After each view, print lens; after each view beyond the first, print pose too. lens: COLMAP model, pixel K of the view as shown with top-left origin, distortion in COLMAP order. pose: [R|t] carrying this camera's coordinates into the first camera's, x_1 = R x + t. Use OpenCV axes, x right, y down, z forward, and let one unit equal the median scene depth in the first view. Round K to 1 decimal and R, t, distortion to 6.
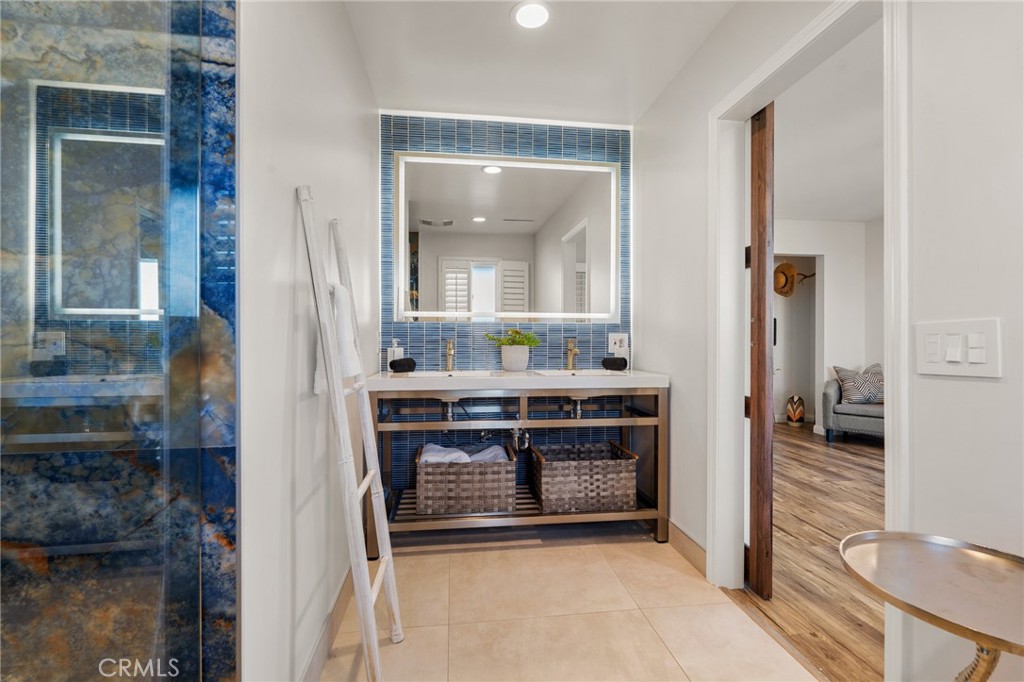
lens RADIAL K [[453.5, 0, 512.2], [0, 453.5, 339.6], [0, 0, 1]] dist [-0.003683, 0.000489]
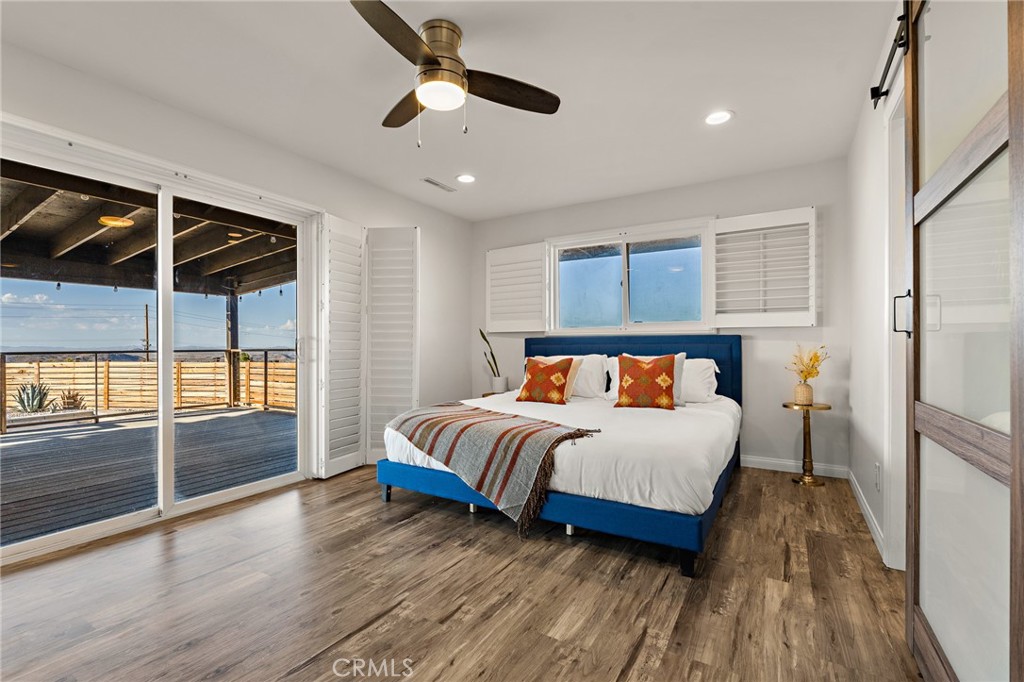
lens RADIAL K [[453.5, 0, 508.3], [0, 453.5, 344.7], [0, 0, 1]] dist [-0.003683, 0.000489]
pose [[-0.774948, -0.000619, 0.632024, 0.233021], [0.001737, 0.999994, 0.003110, 0.011701], [-0.632022, 0.003508, -0.774942, 0.789860]]
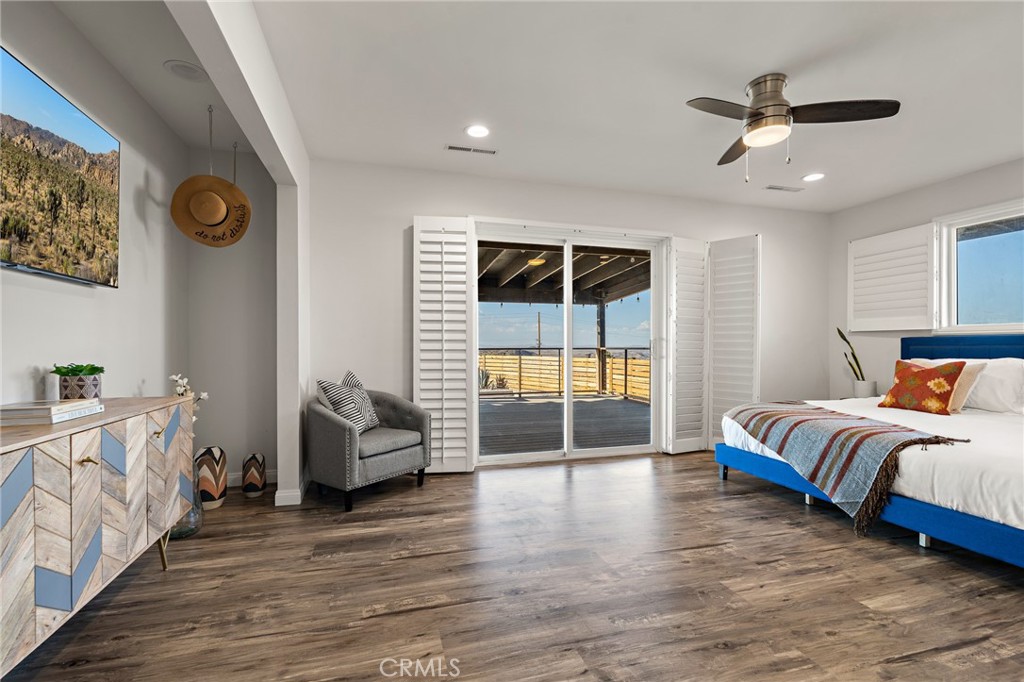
lens RADIAL K [[453.5, 0, 506.4], [0, 453.5, 343.9], [0, 0, 1]] dist [-0.003683, 0.000489]
pose [[-0.142155, -0.001972, 0.989842, 0.093641], [0.000582, 0.999998, 0.002076, 0.010051], [-0.989844, 0.000871, -0.142154, 0.857849]]
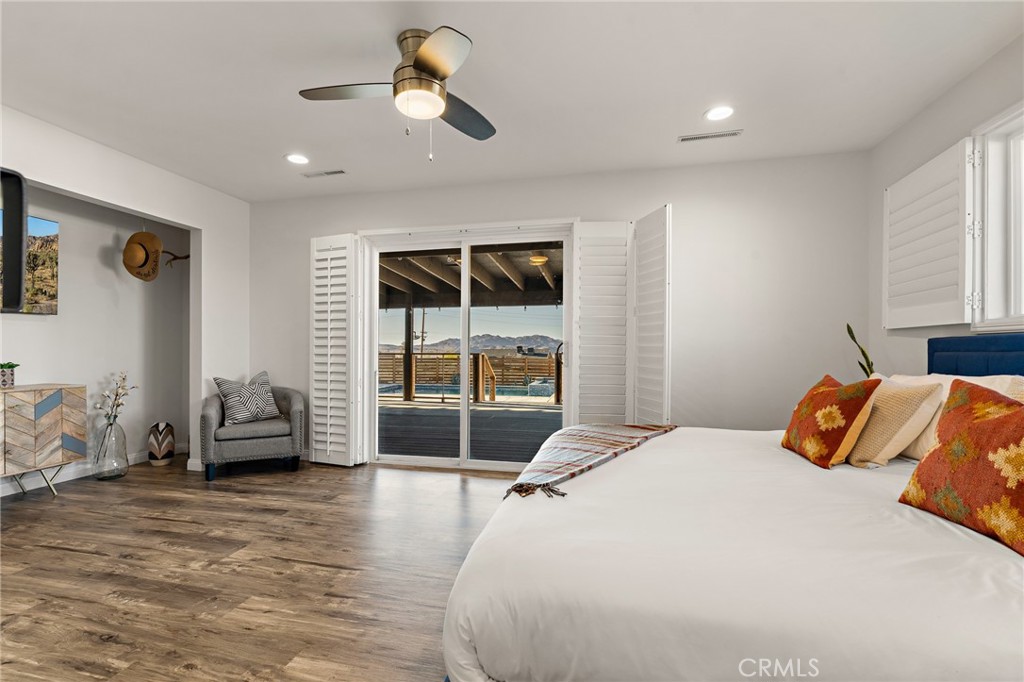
lens RADIAL K [[453.5, 0, 505.3], [0, 453.5, 346.5], [0, 0, 1]] dist [-0.003683, 0.000489]
pose [[0.358867, 0.000558, 0.933389, 0.178757], [0.003340, 0.999993, -0.001882, 0.009480], [-0.933383, 0.003793, 0.358863, 0.275728]]
